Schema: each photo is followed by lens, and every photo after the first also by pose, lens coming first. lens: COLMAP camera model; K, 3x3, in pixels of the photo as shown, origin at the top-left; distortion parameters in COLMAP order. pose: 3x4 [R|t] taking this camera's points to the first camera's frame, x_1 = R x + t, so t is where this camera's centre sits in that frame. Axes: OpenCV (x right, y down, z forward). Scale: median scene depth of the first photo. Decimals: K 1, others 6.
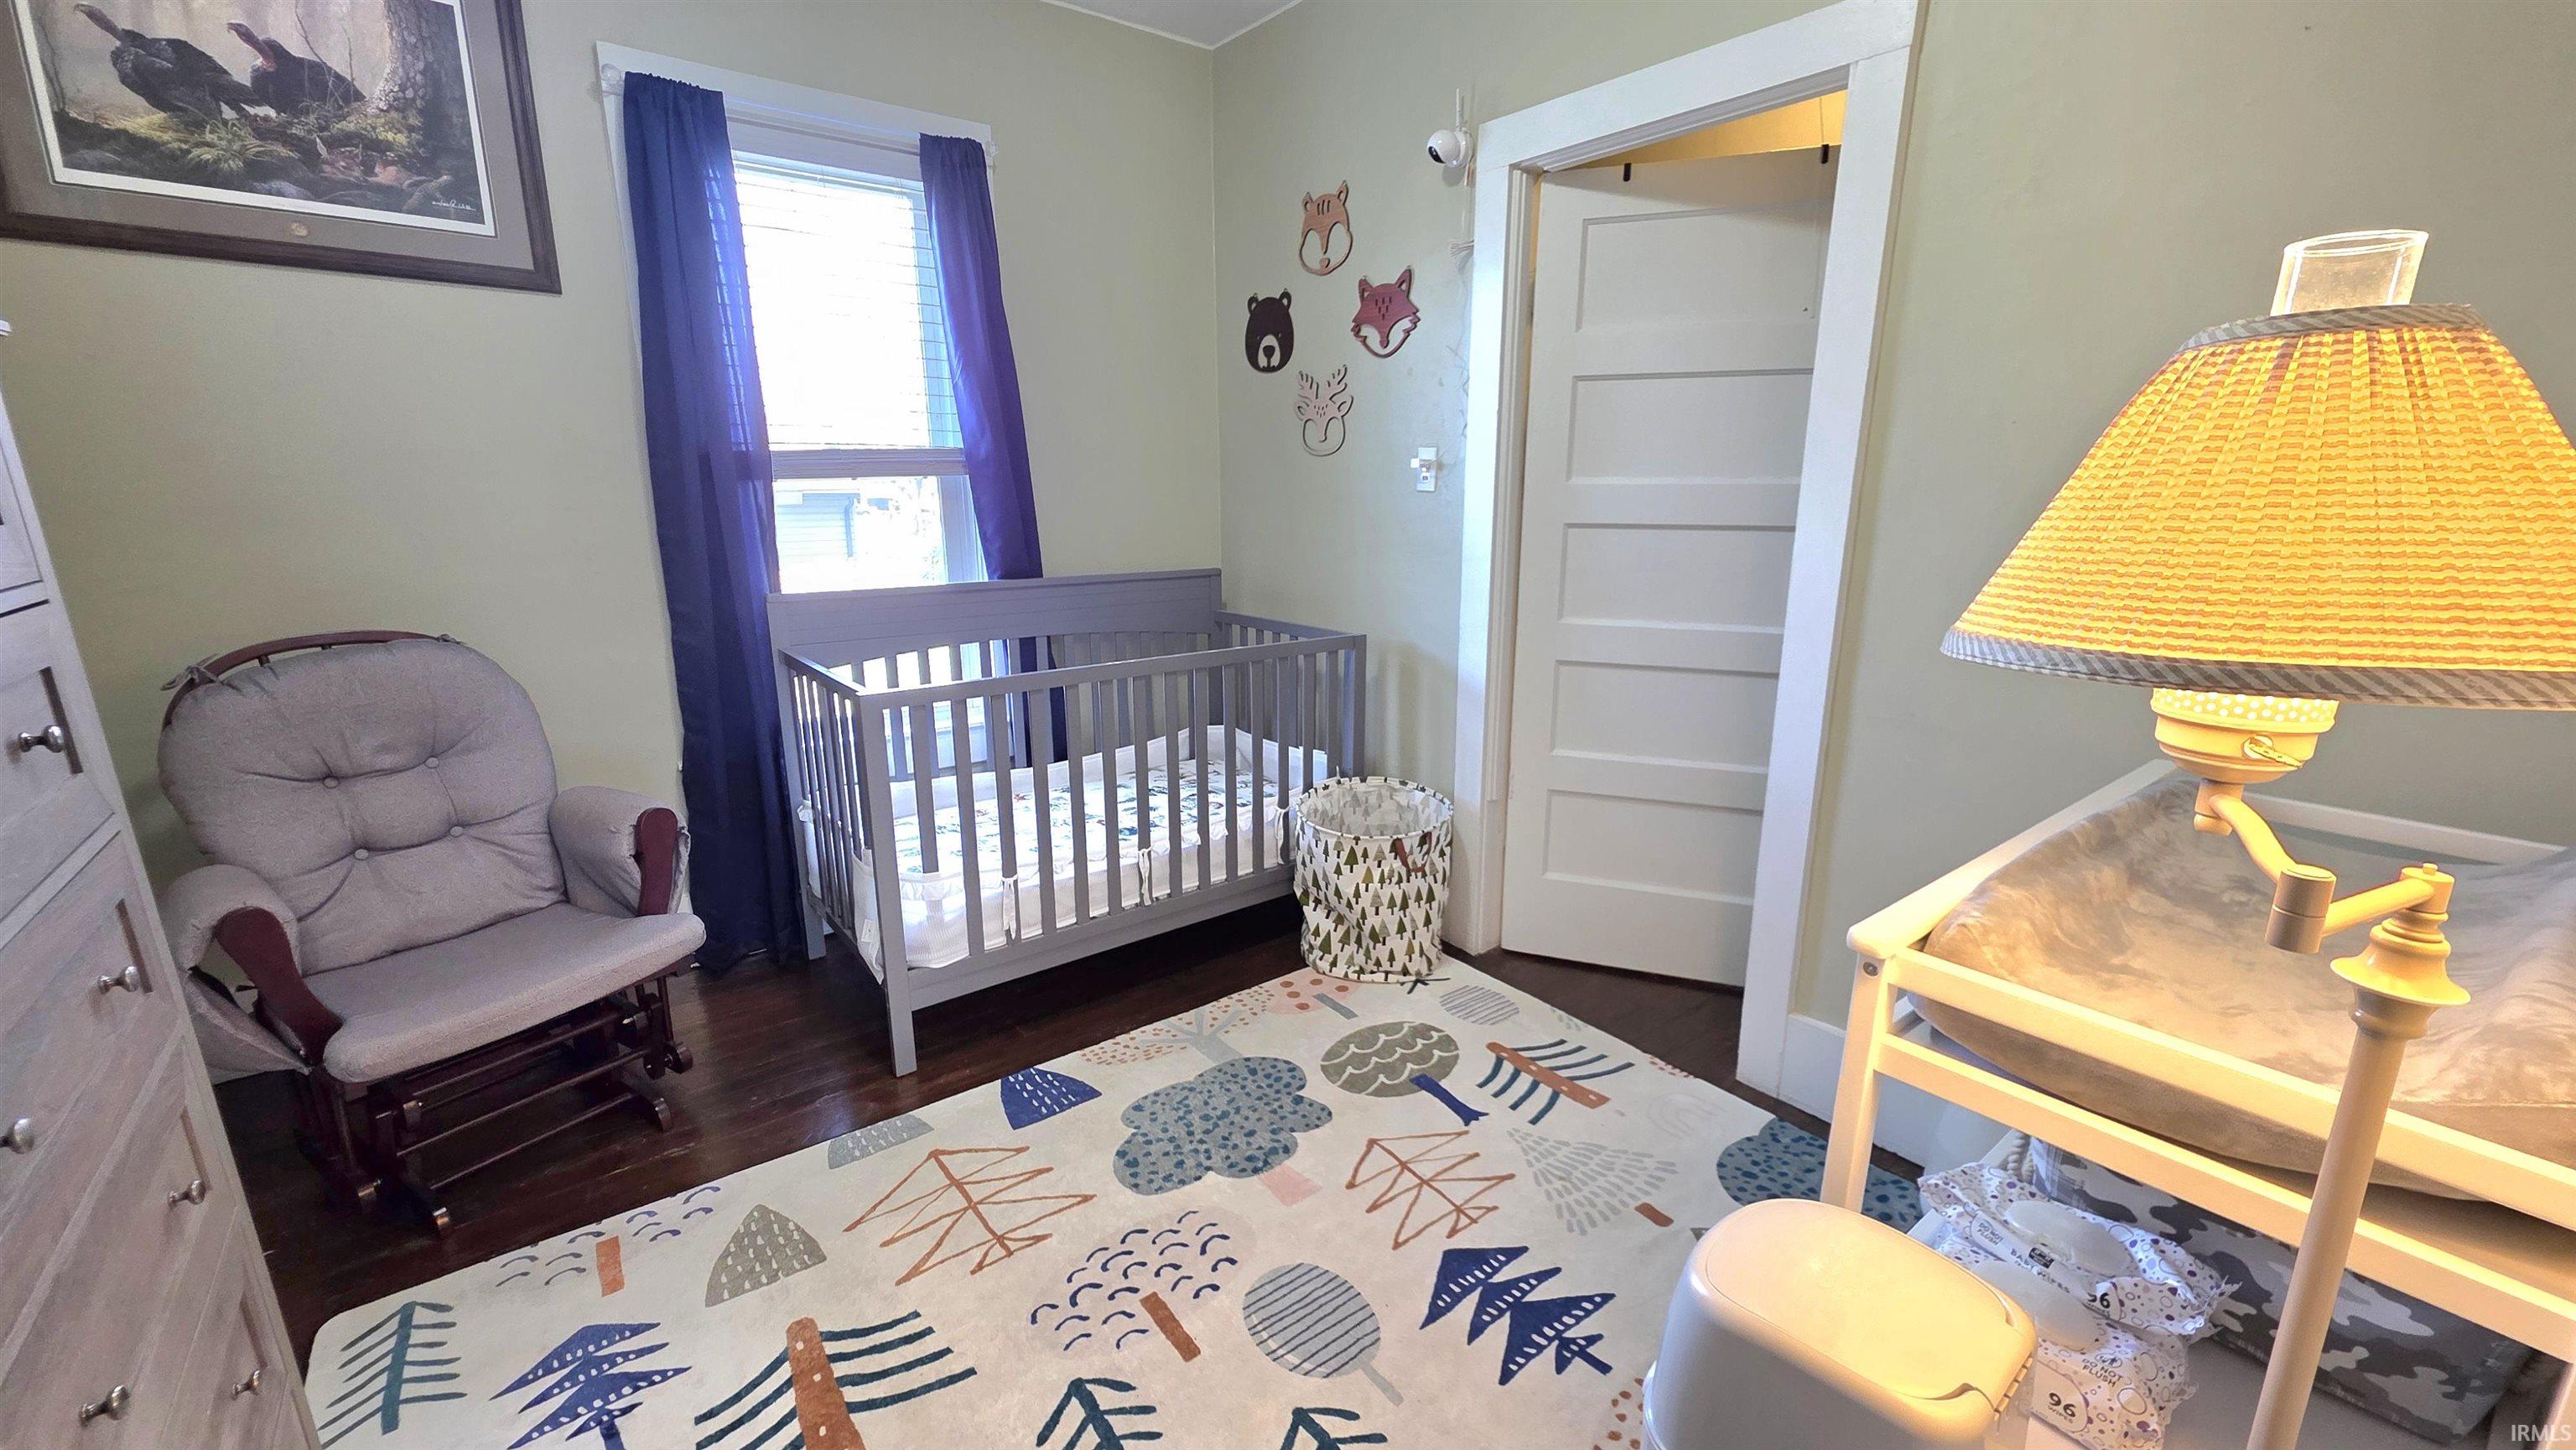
lens RADIAL K [[1026.5, 0, 1299.4], [0, 1026.5, 740.3], [0, 0, 1]] dist [0.002219, -0.000252]
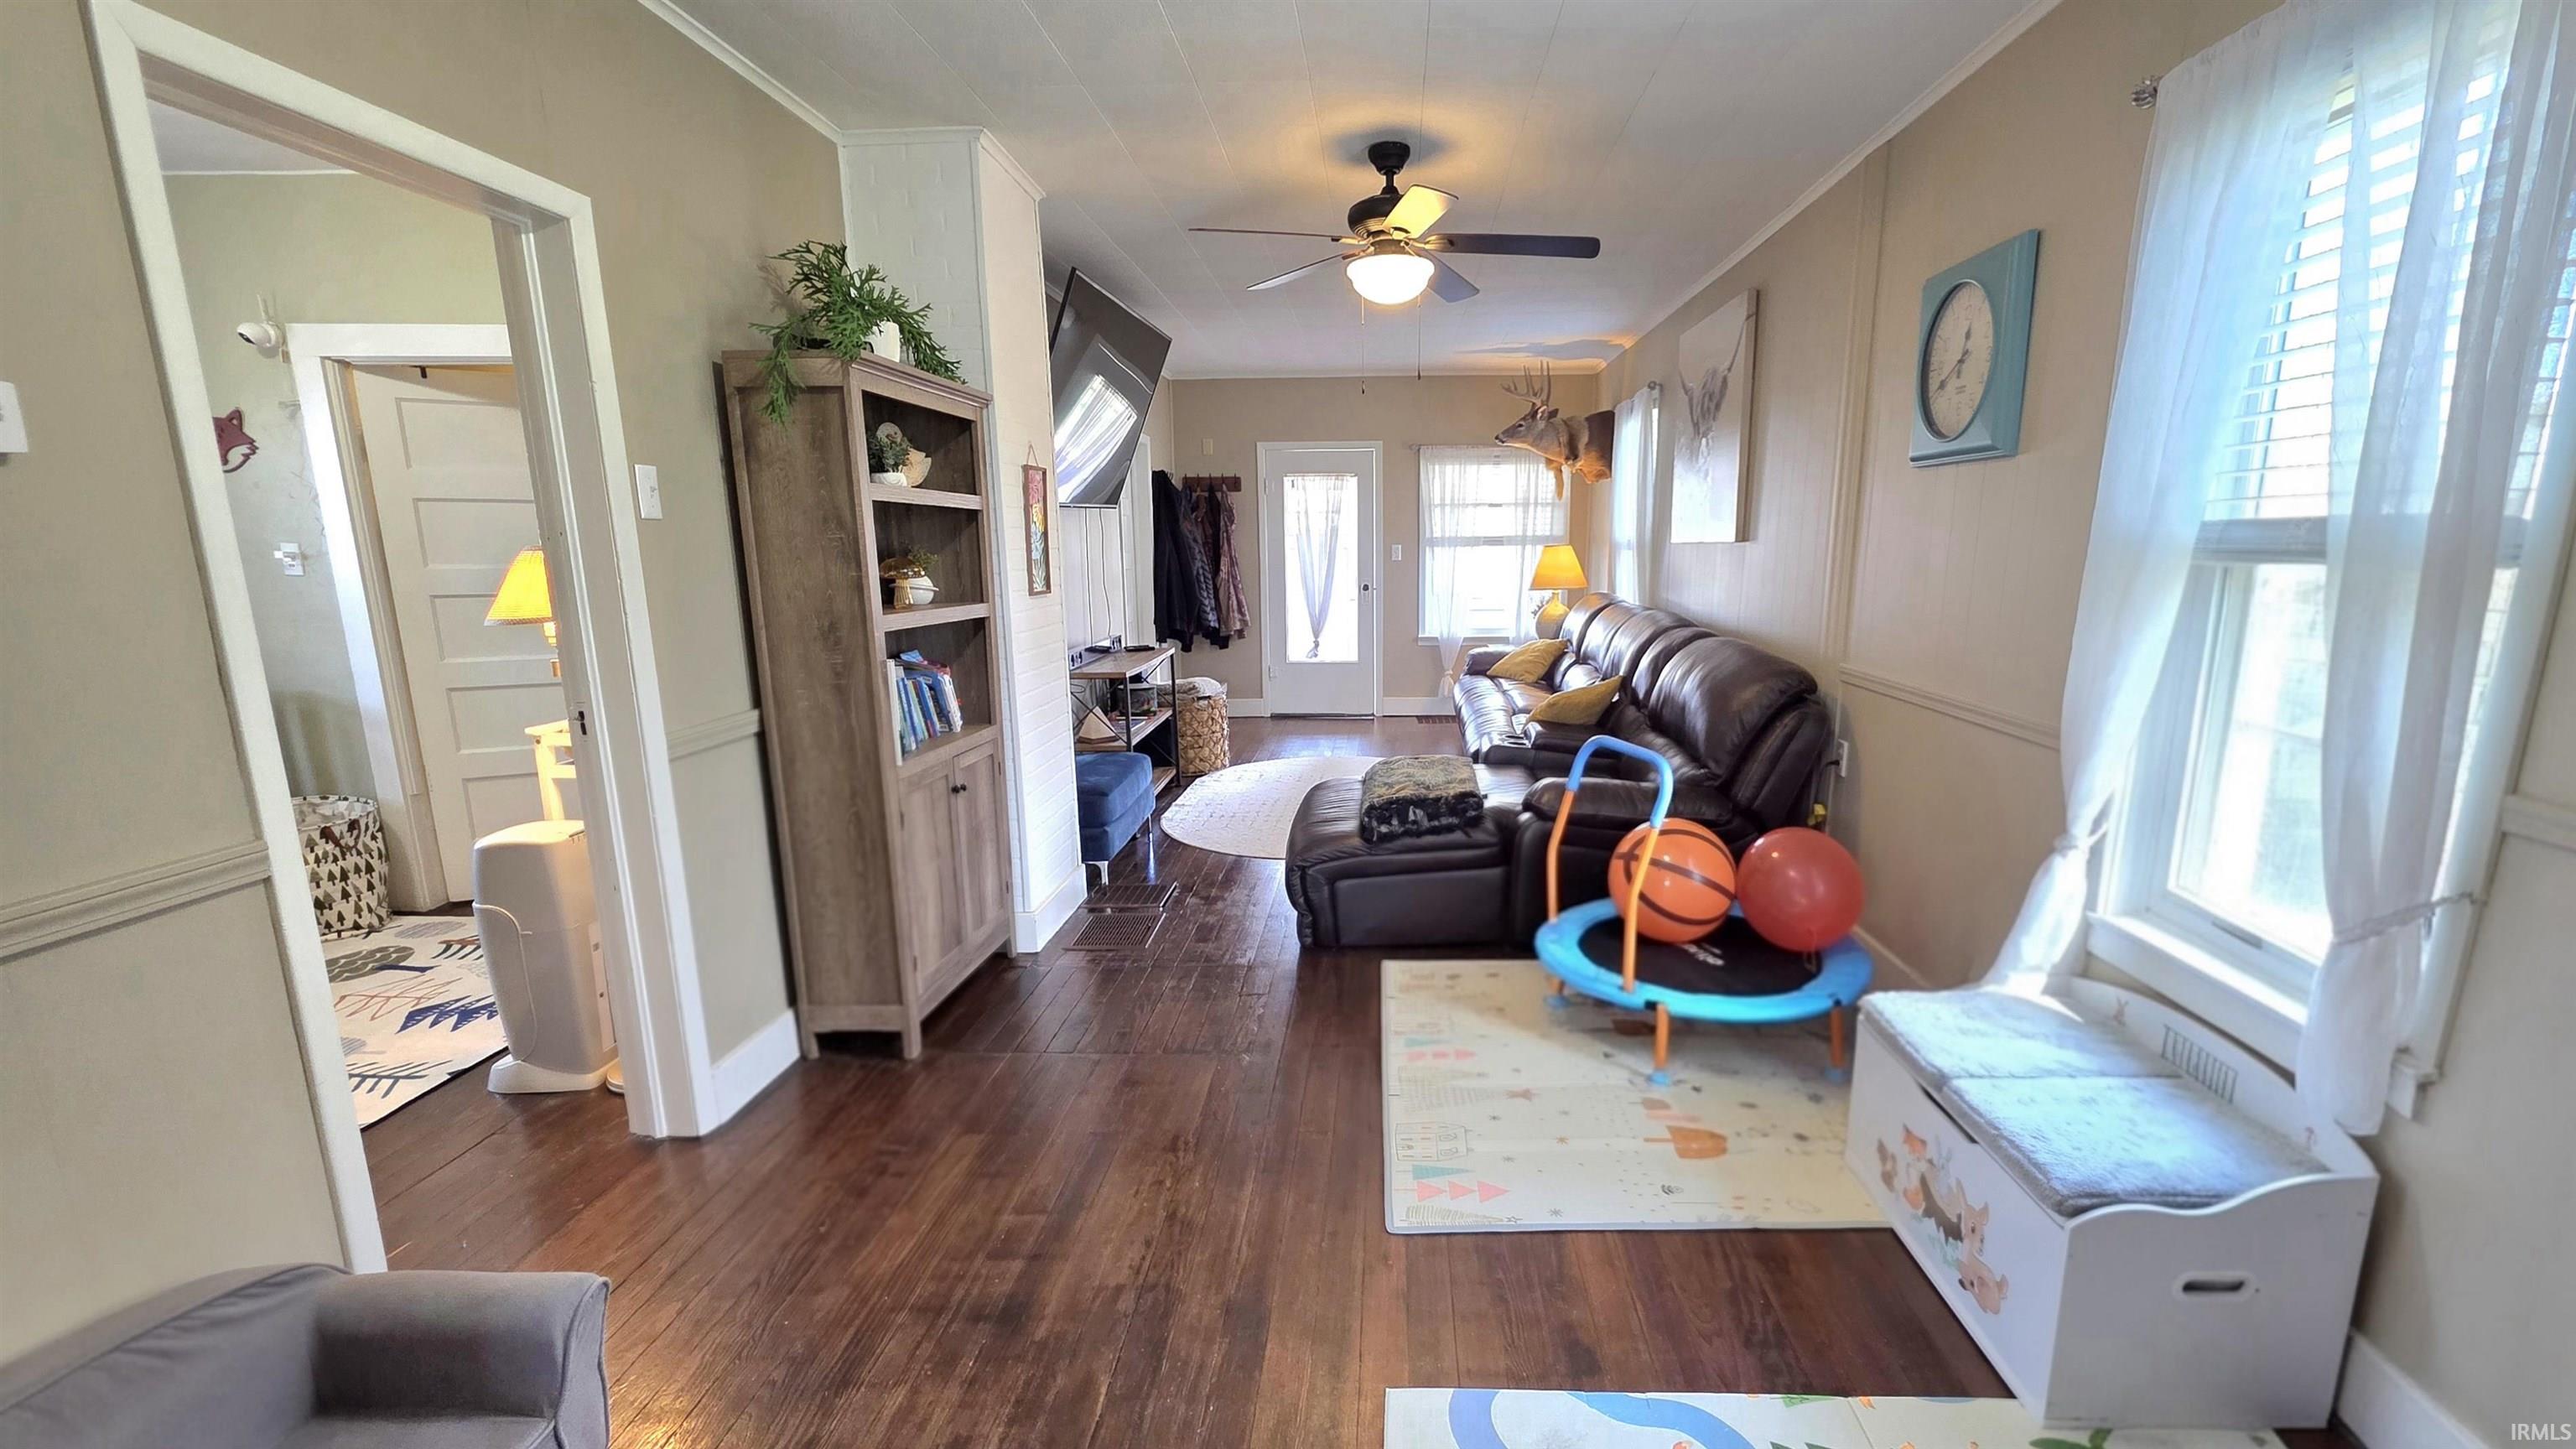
lens RADIAL K [[1083.6, 0, 1368.0], [0, 1083.6, 772.7], [0, 0, 1]] dist [0.001653, -0.000337]
pose [[0.634104, -0.158573, 0.756813, -0.103787], [0.188078, 0.980982, 0.047959, 0.211196], [-0.750026, 0.111929, 0.651869, -0.969906]]
